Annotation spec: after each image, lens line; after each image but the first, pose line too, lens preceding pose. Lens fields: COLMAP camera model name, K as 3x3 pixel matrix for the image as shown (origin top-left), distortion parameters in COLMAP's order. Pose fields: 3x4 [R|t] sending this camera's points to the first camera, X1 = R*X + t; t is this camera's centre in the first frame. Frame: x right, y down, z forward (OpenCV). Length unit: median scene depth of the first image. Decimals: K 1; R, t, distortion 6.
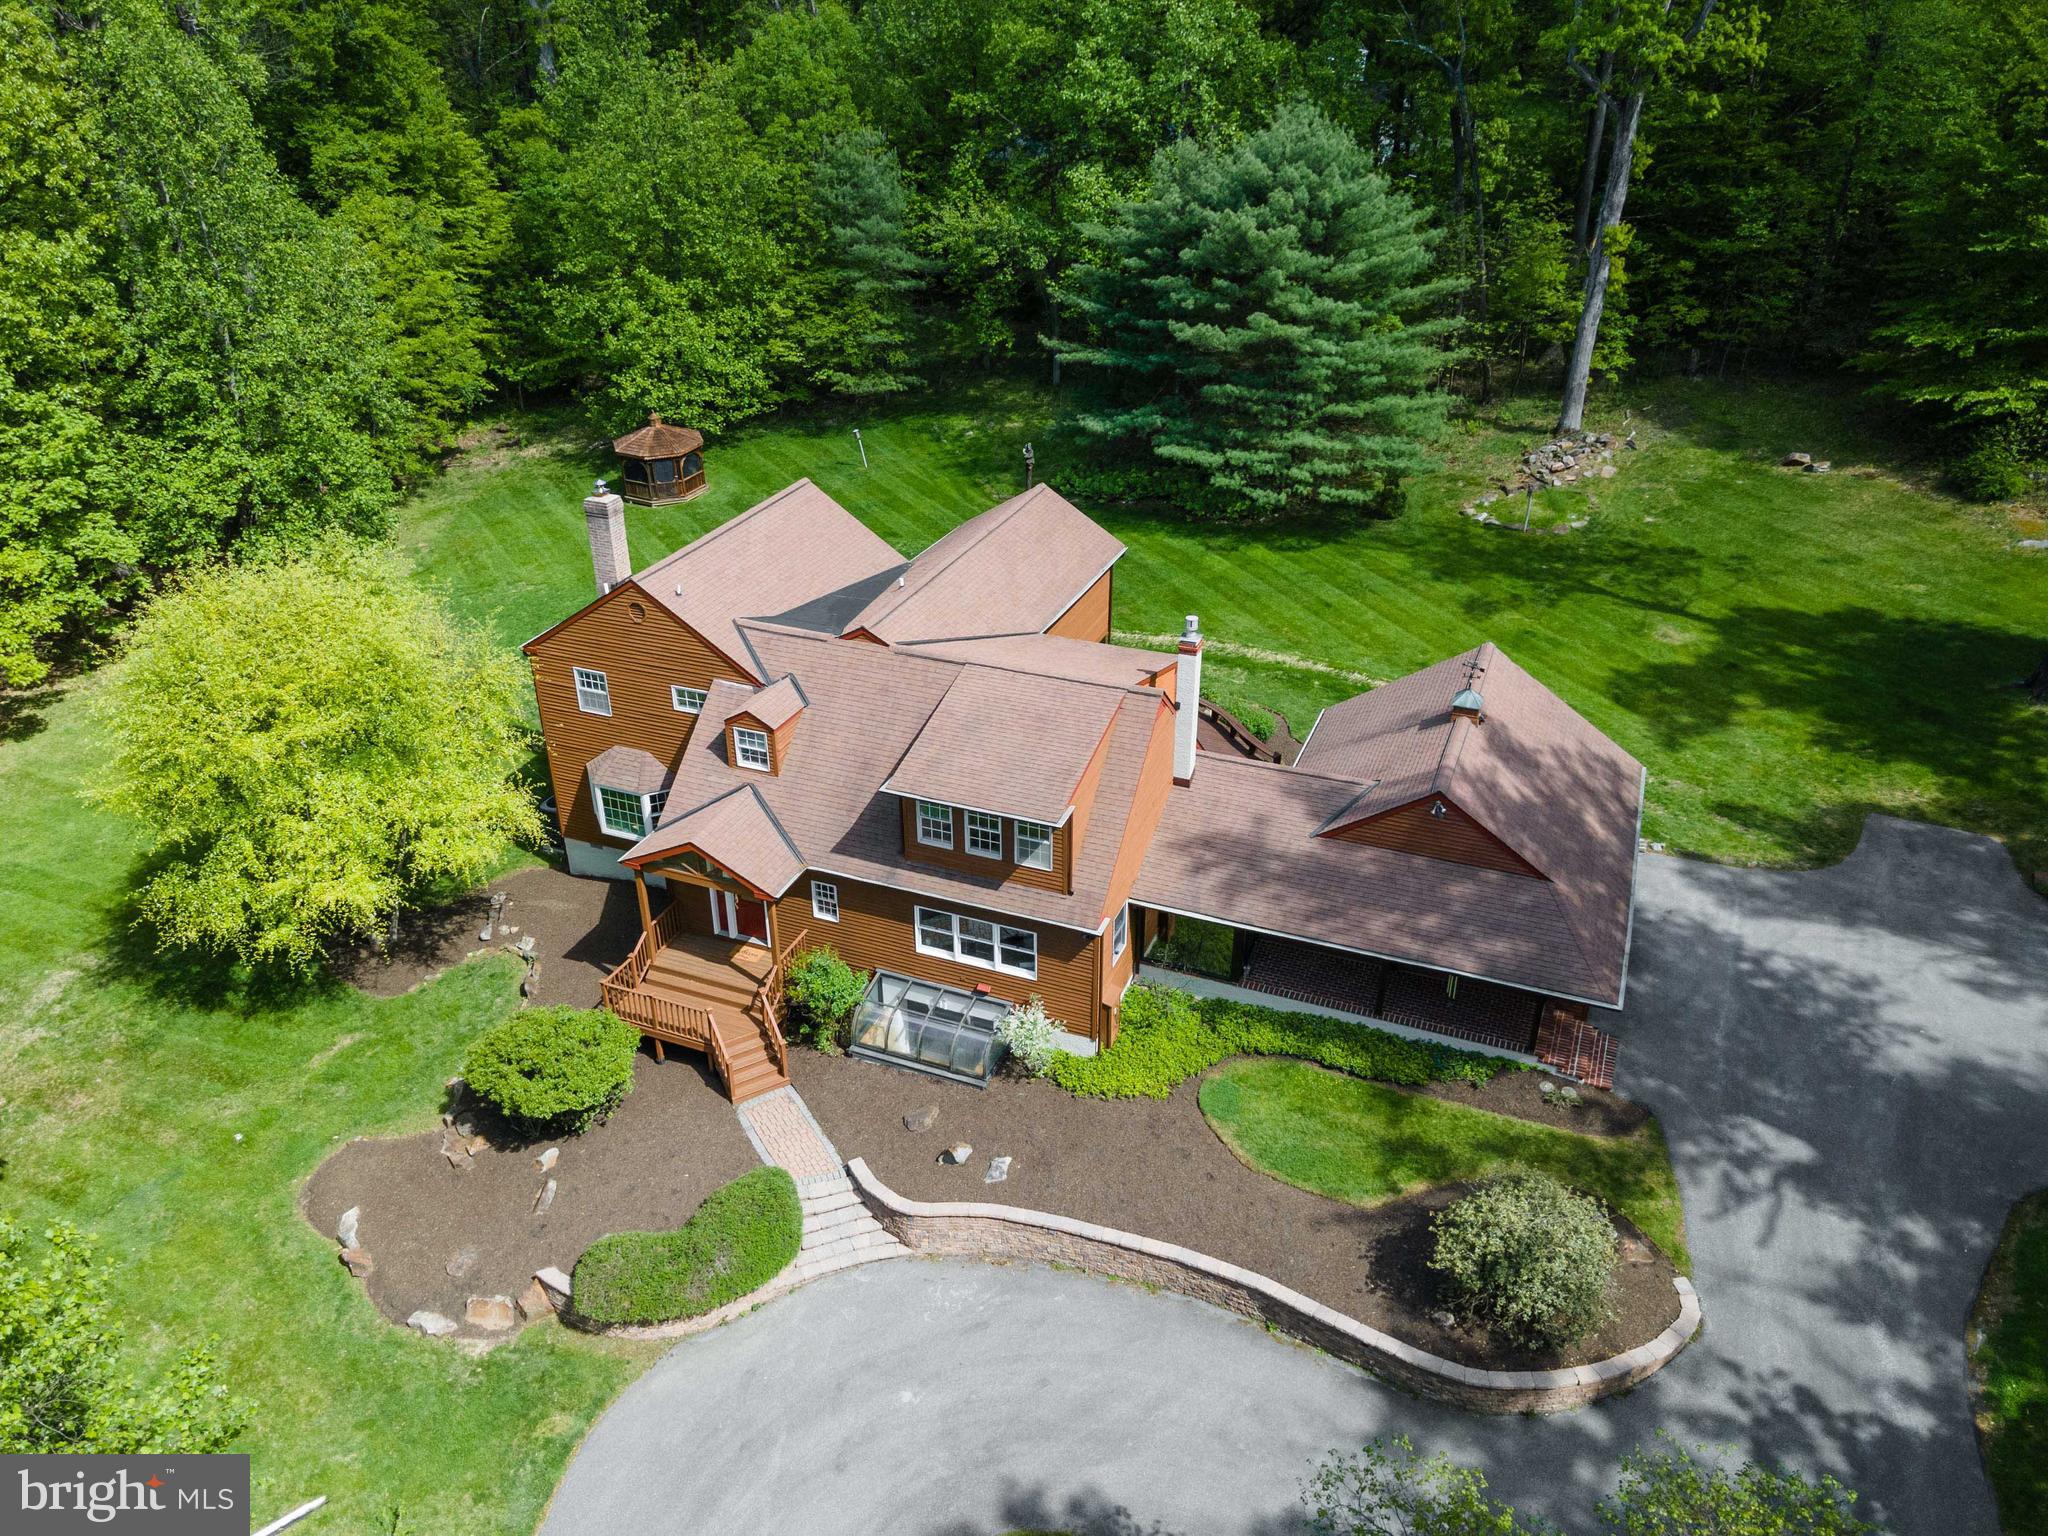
lens RADIAL K [[1496.3, 0, 1020.2], [0, 1496.3, 752.7], [0, 0, 1]] dist [0.022174, 0.027634]
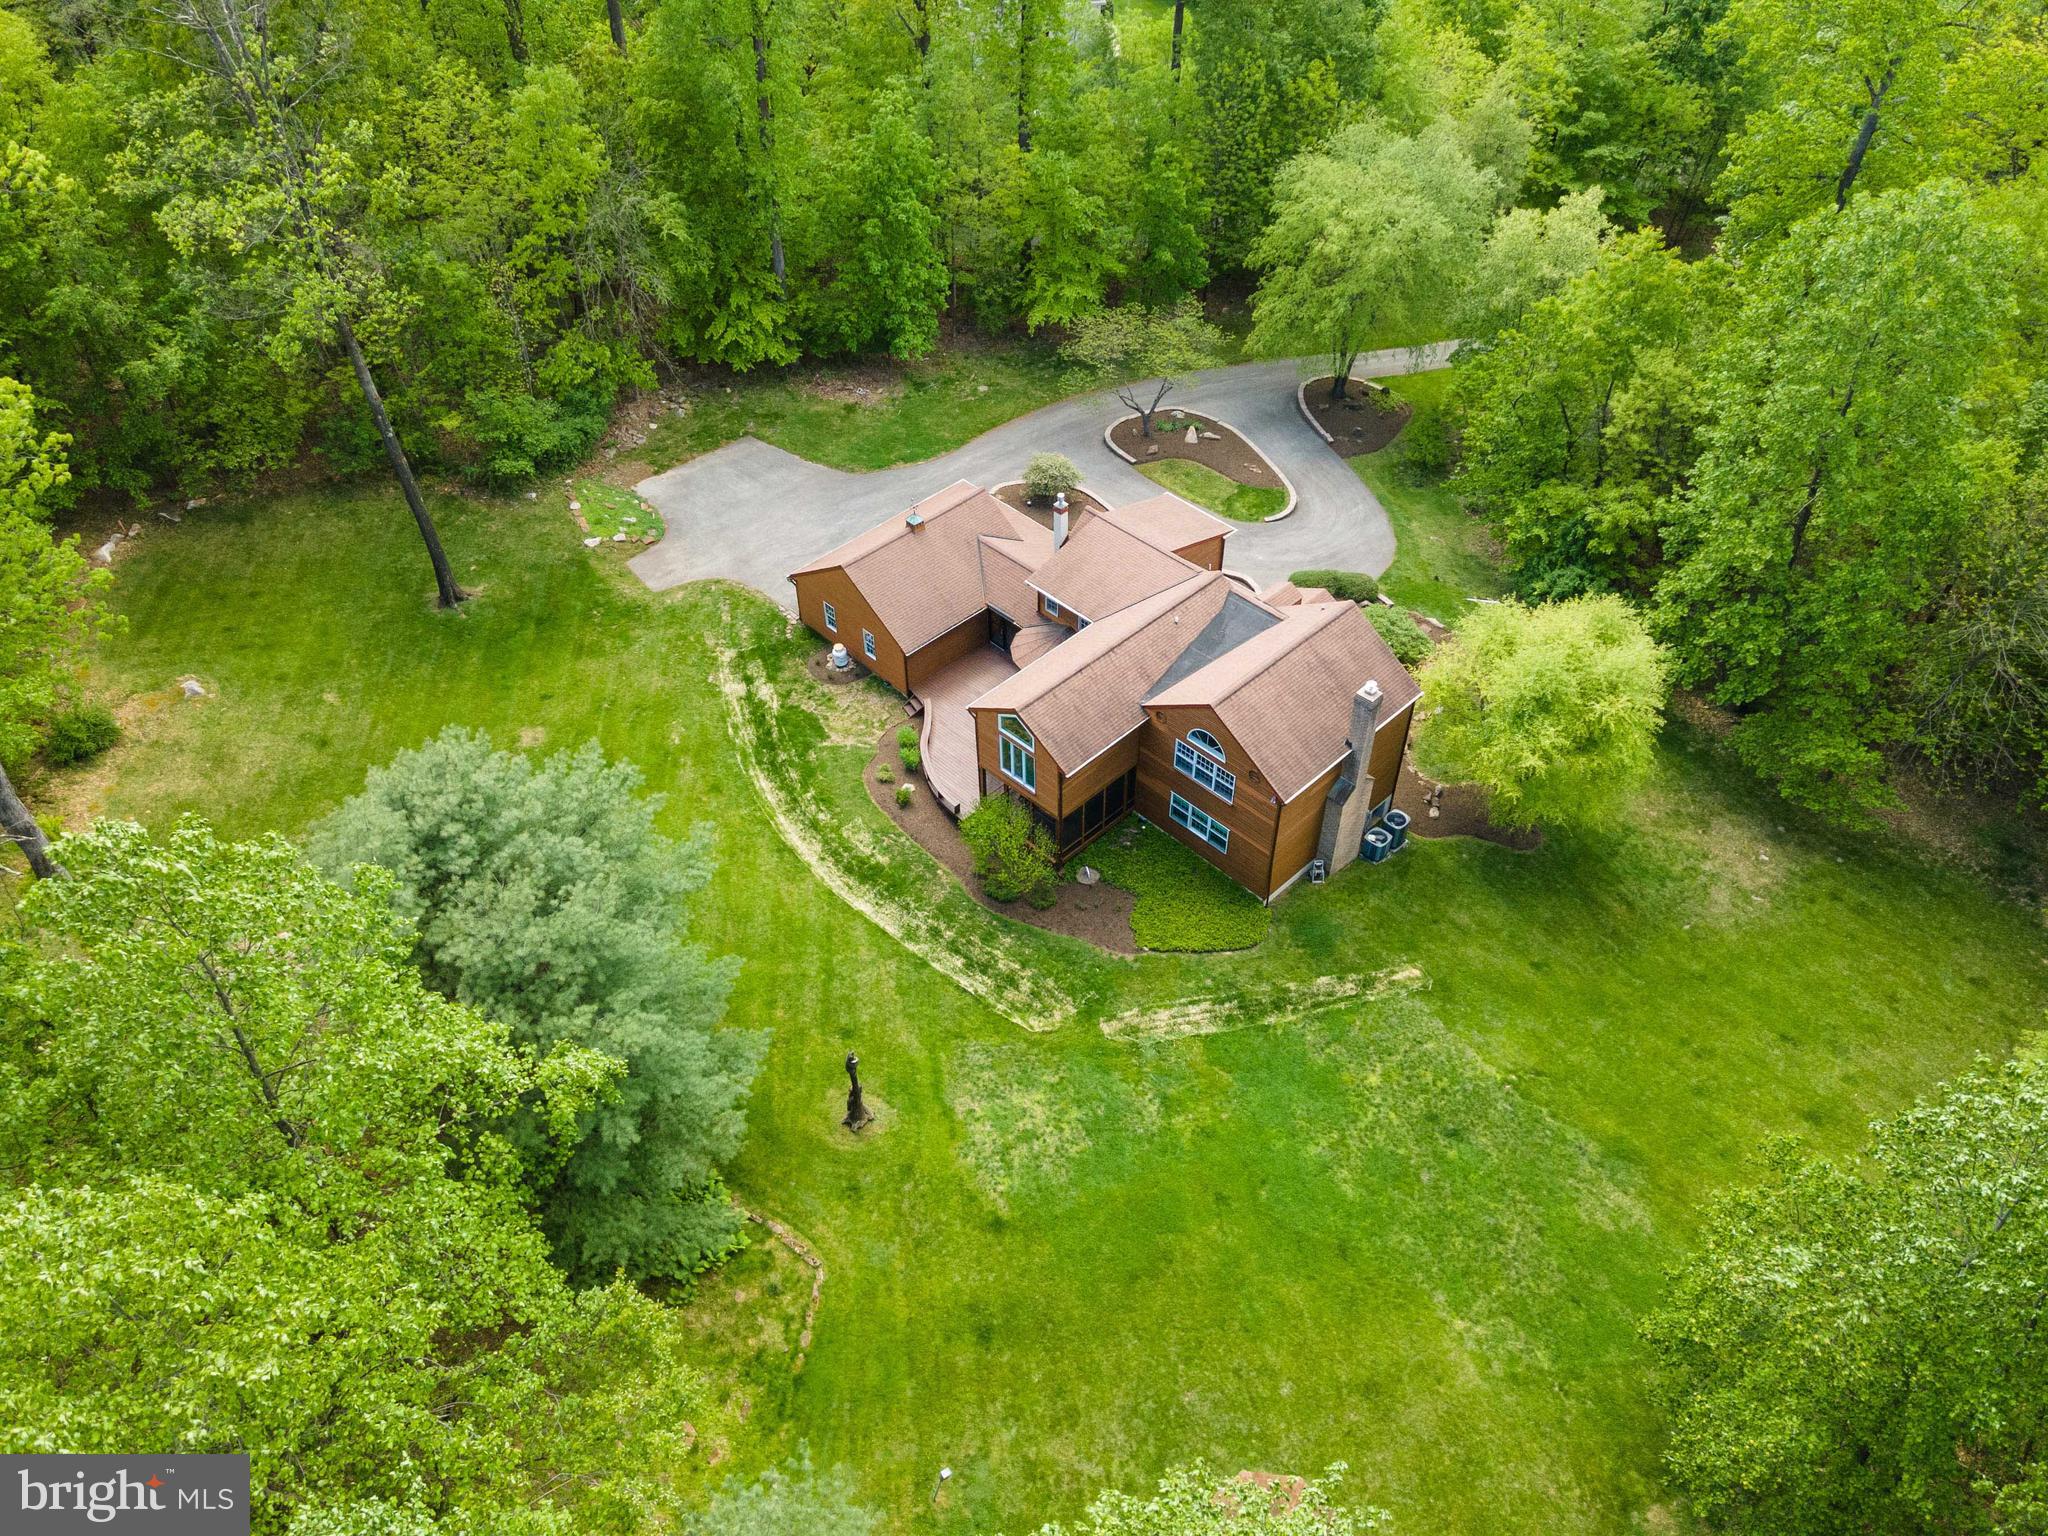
lens RADIAL K [[1496.3, 0, 1020.2], [0, 1496.3, 752.7], [0, 0, 1]] dist [0.022174, 0.027634]
pose [[-0.916754, -0.261706, 0.301781, -0.347442], [0.205821, 0.338003, 0.918364, -1.217399], [-0.342344, 0.904026, -0.256001, 1.266837]]
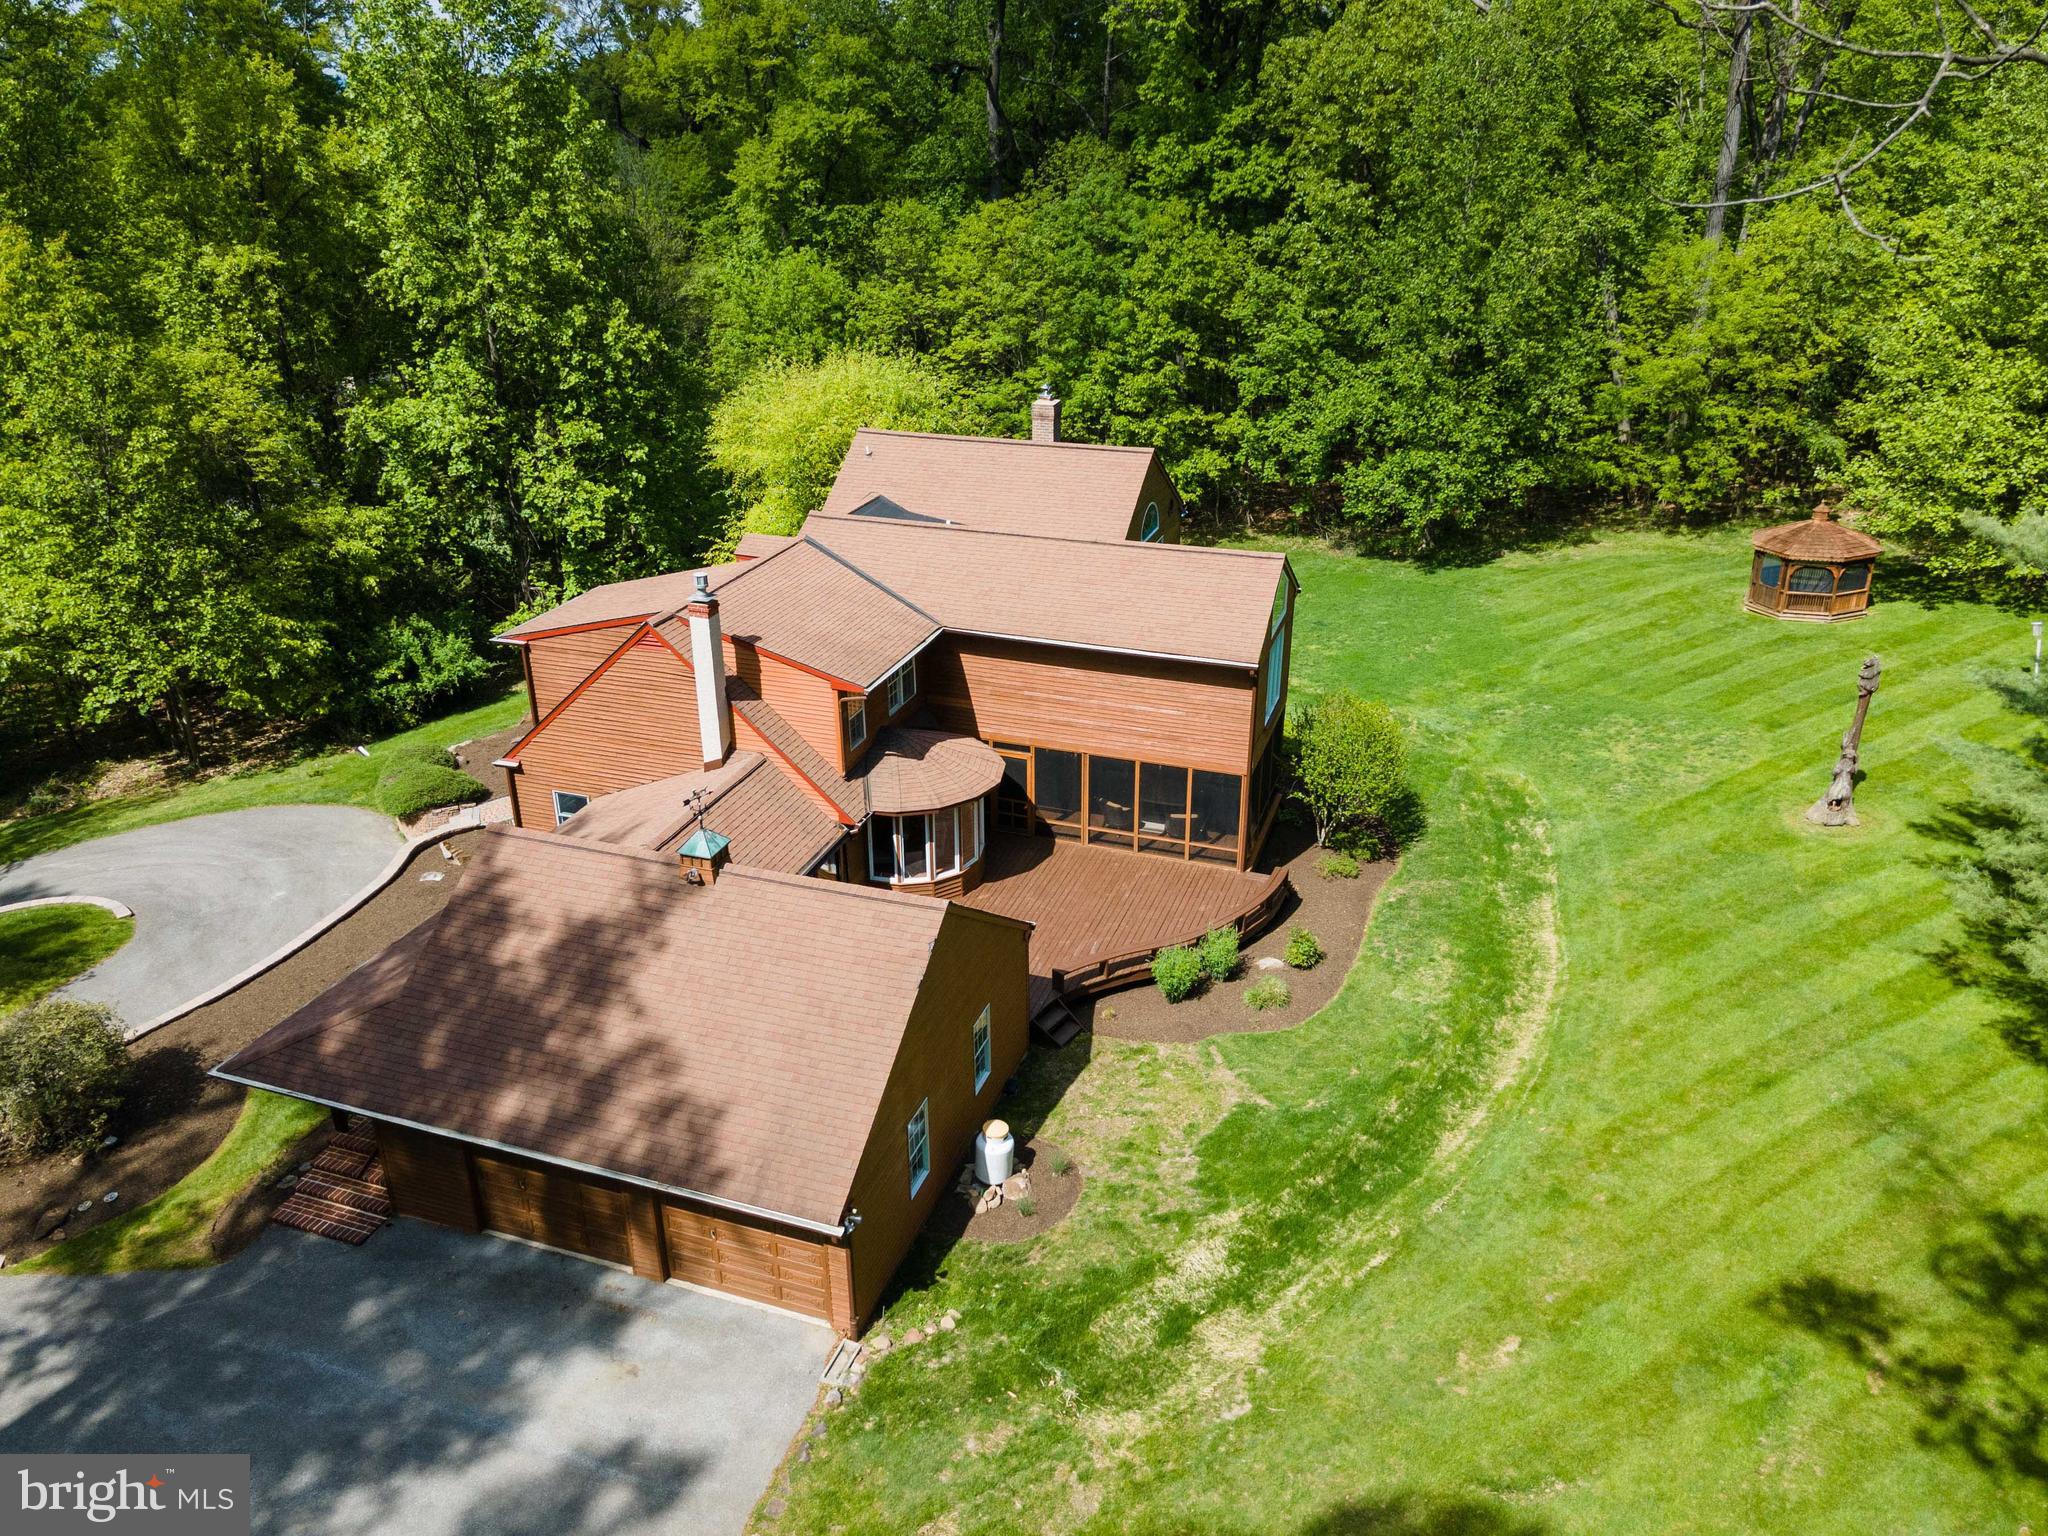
lens RADIAL K [[1496.3, 0, 1020.2], [0, 1496.3, 752.7], [0, 0, 1]] dist [0.022174, 0.027634]
pose [[0.047262, 0.404769, -0.913197, 0.680100], [-0.450426, 0.824630, 0.342201, -0.278489], [0.891562, 0.395155, 0.221293, 0.715908]]
